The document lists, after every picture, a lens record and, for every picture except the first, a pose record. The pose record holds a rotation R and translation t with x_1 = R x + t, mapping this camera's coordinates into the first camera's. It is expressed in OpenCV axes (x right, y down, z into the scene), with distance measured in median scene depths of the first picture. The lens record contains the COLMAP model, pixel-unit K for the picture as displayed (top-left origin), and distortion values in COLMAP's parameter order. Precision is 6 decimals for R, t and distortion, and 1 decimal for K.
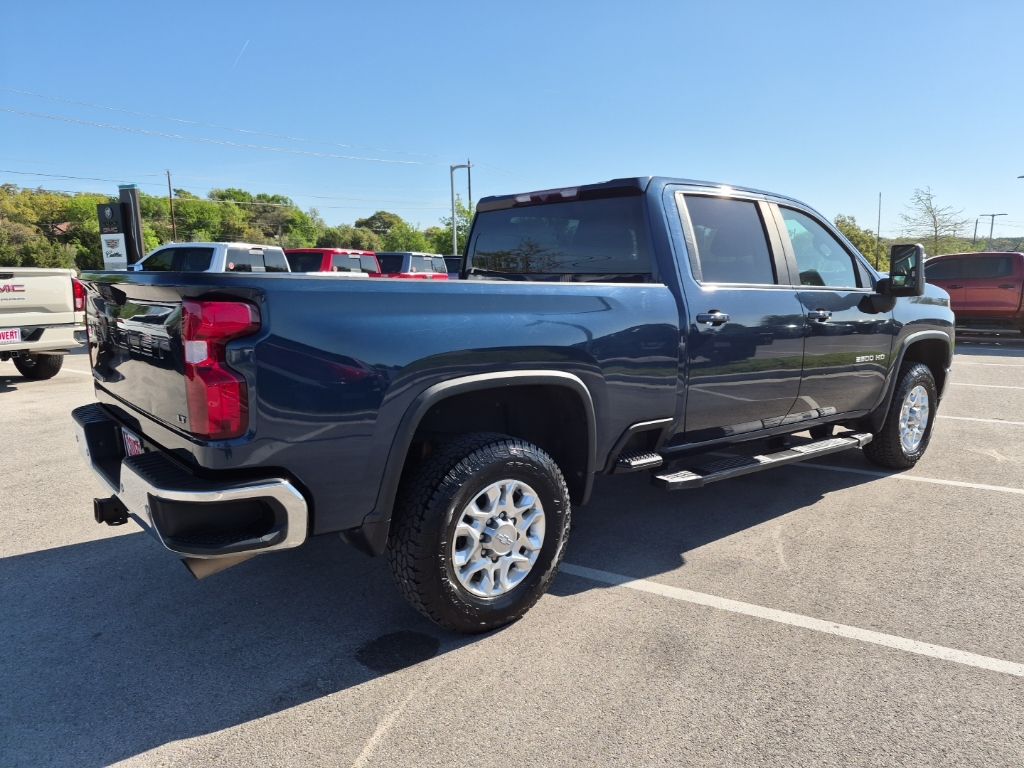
lens RADIAL K [[709.5, 0, 533.9], [0, 709.5, 376.7], [0, 0, 1]] dist [0.078753, -0.078082]
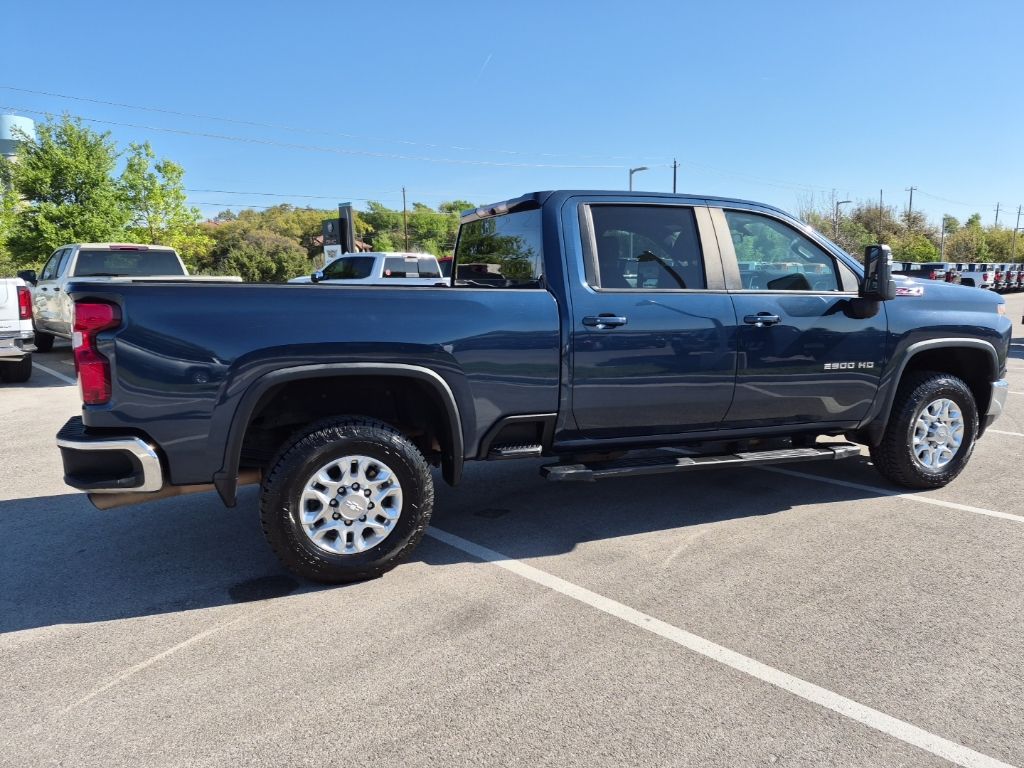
lens RADIAL K [[709.5, 0, 534.5], [0, 709.5, 377.7], [0, 0, 1]] dist [0.078753, -0.078082]
pose [[0.954442, 0.034450, -0.296400, 0.377398], [-0.034847, 0.999385, 0.003945, 0.000285], [0.296354, 0.006563, 0.955056, -0.026902]]
